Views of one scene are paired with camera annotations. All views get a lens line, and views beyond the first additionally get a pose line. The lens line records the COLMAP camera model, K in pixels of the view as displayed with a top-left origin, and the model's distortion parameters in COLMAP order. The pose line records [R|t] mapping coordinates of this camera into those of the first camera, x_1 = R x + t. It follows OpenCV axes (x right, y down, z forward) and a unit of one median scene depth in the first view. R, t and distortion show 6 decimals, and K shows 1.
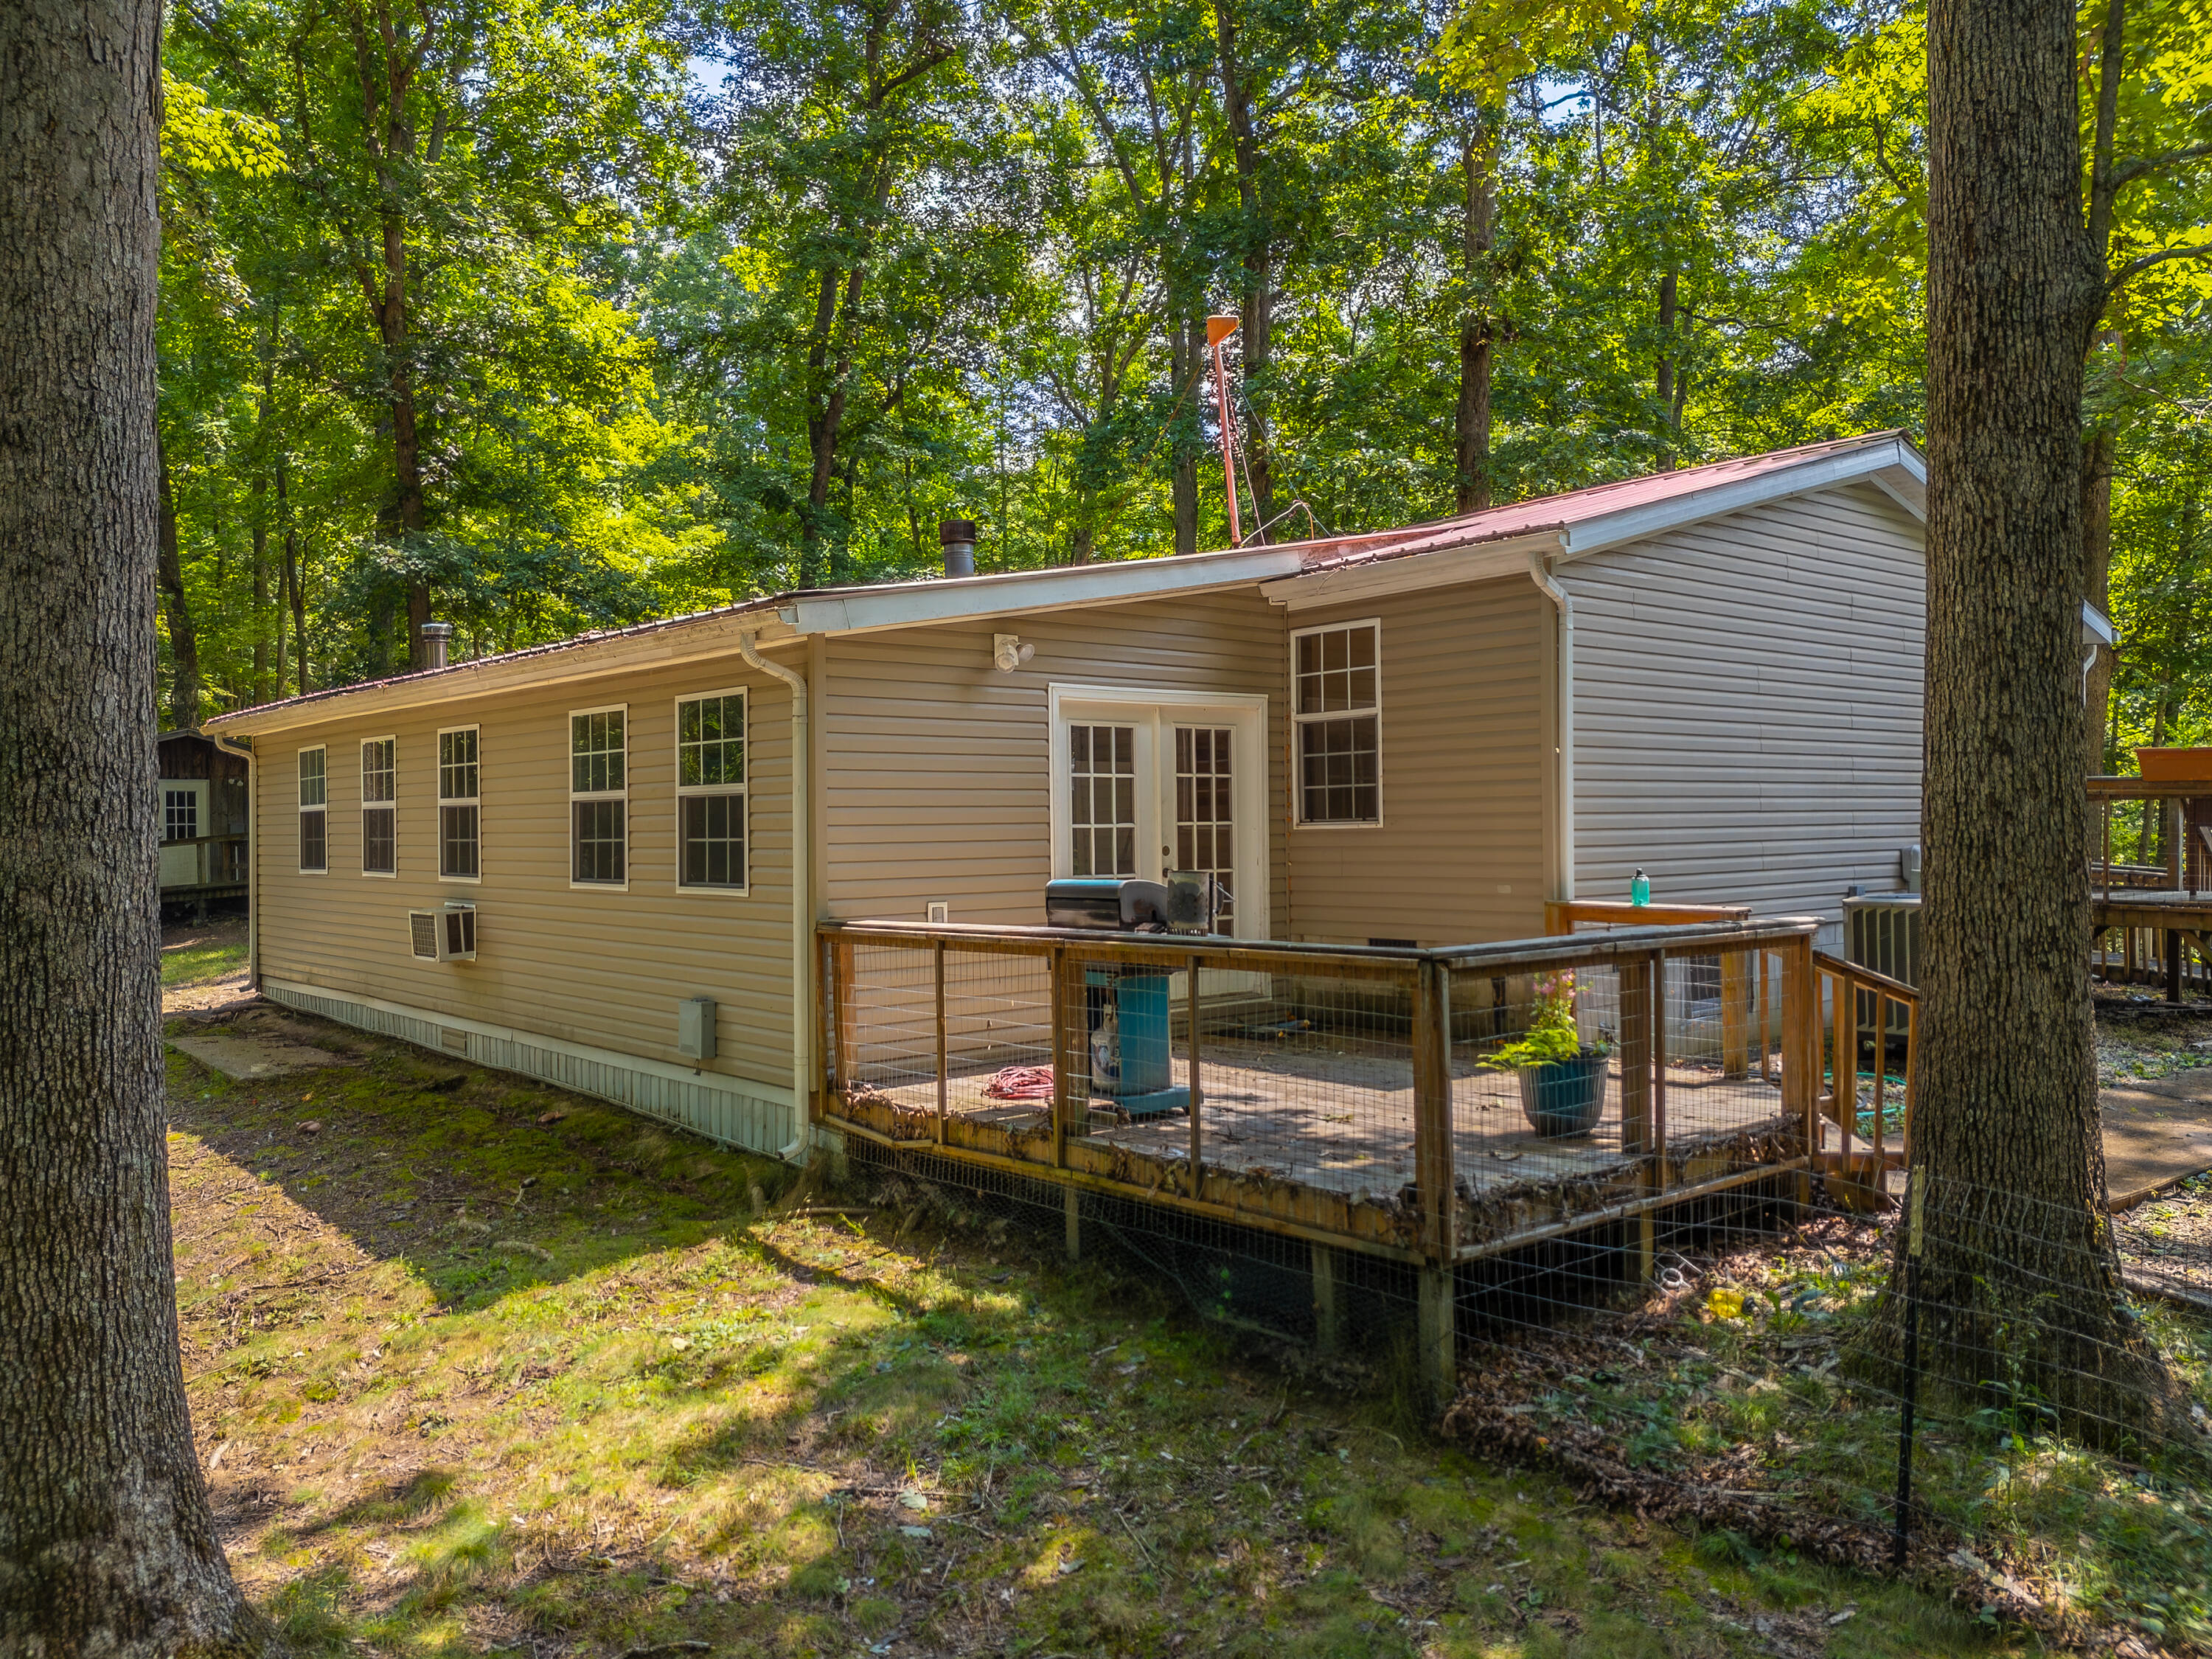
lens RADIAL K [[1645.5, 0, 1106.0], [0, 1645.5, 829.5], [0, 0, 1]] dist [0.076204, -0.081347]
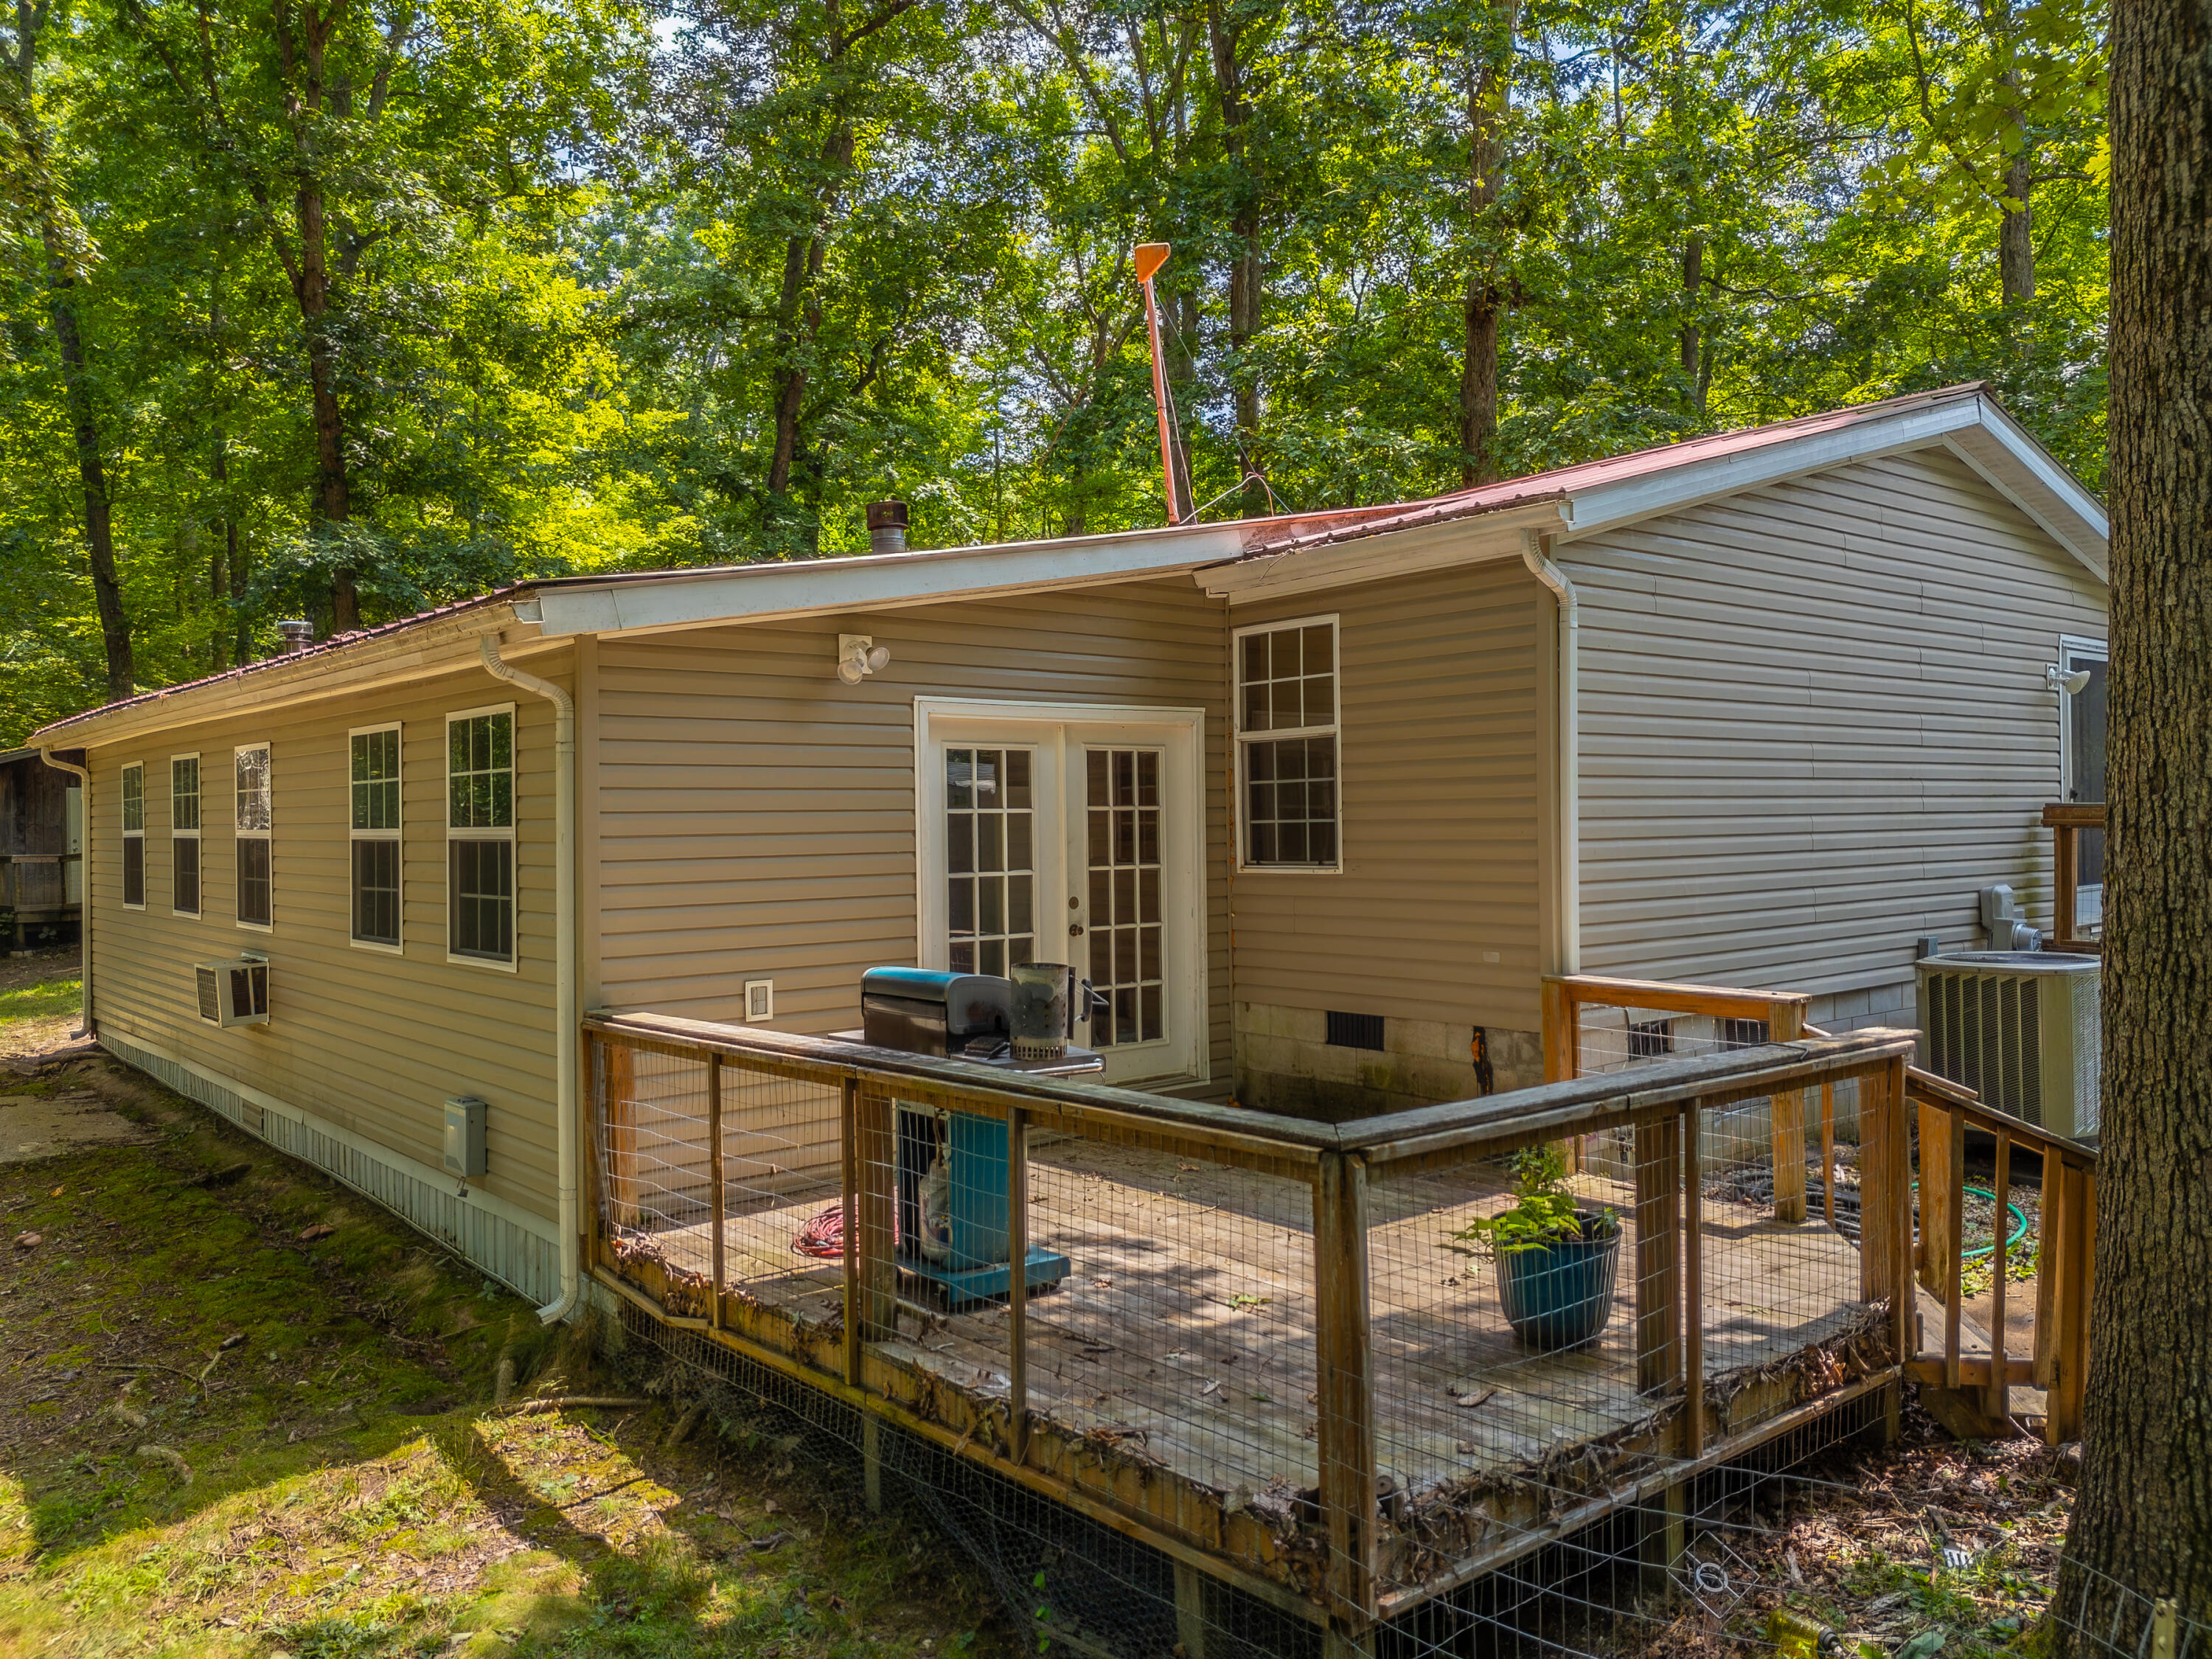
lens RADIAL K [[1649.4, 0, 1106.0], [0, 1649.4, 829.5], [0, 0, 1]] dist [0.062250, -0.057183]
pose [[0.999935, -0.001035, -0.011359, 0.061383], [0.001076, 0.999993, 0.003622, -0.025860], [0.011355, -0.003634, 0.999929, 0.192538]]
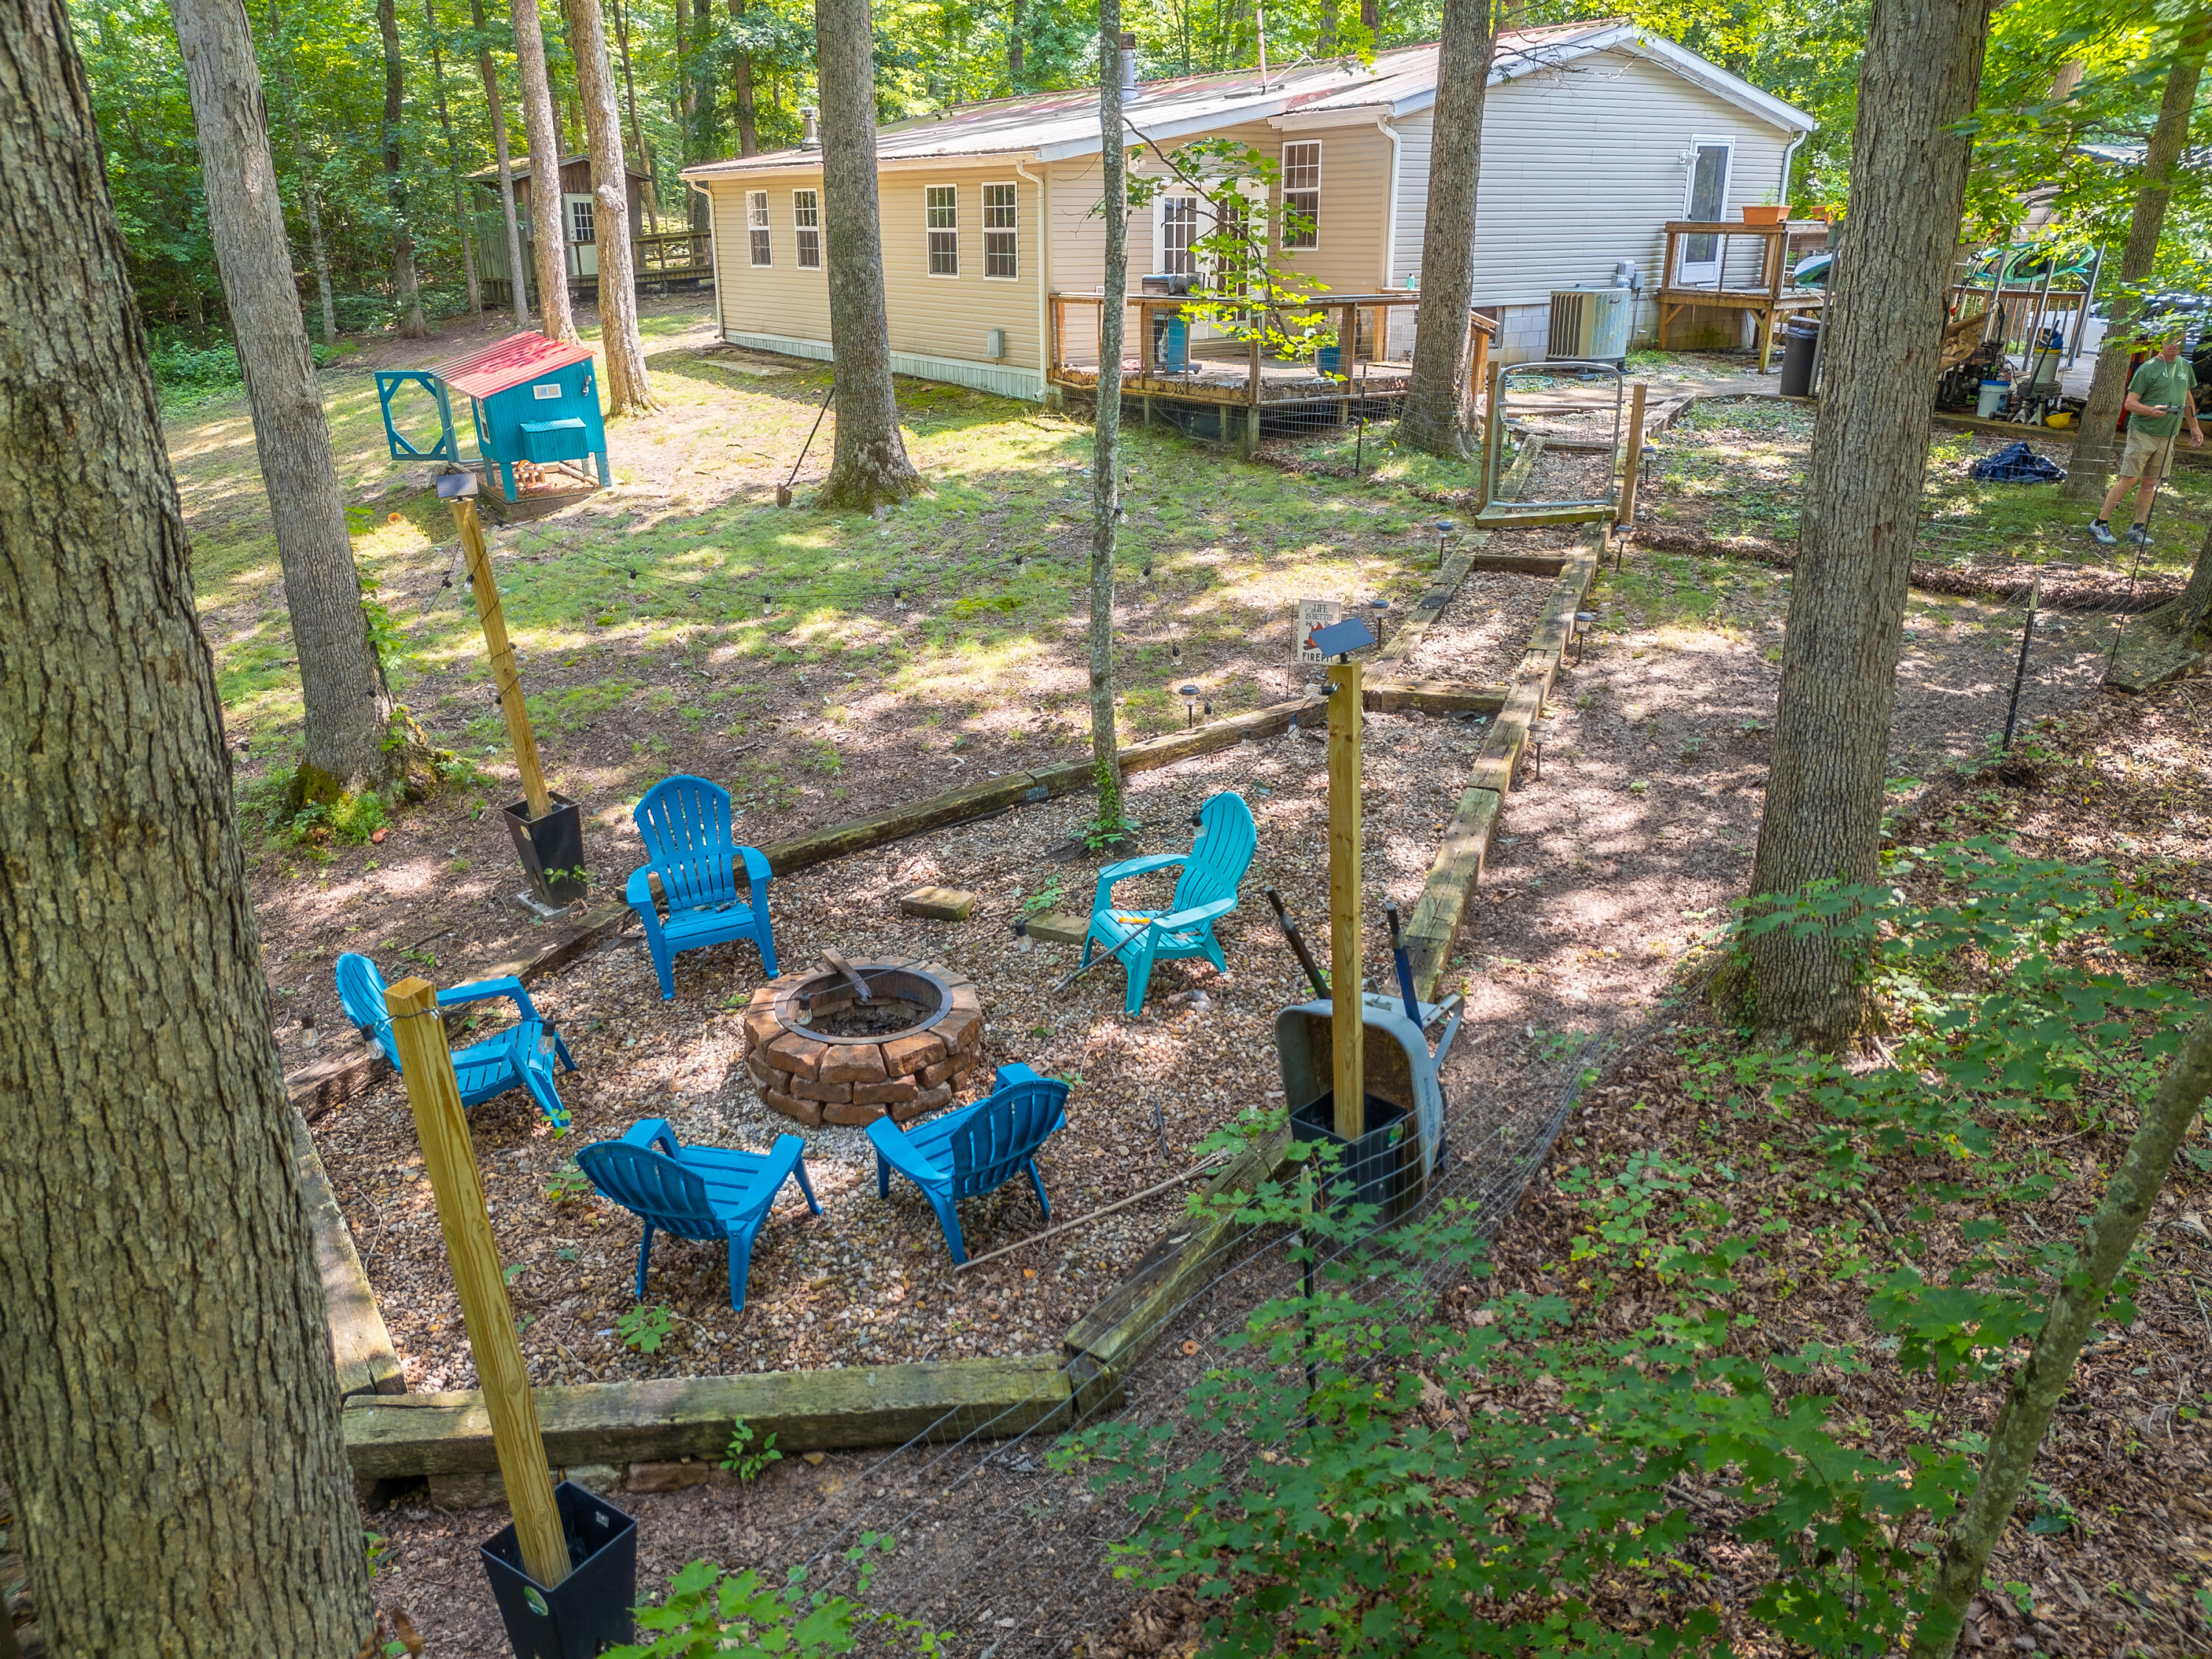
lens RADIAL K [[1645.5, 0, 1106.0], [0, 1645.5, 829.5], [0, 0, 1]] dist [0.076204, -0.081347]
pose [[0.993198, 0.048372, -0.105913, 0.159761], [-0.009474, 0.940179, 0.340548, -0.025142], [0.116050, -0.337229, 0.934243, -1.207727]]
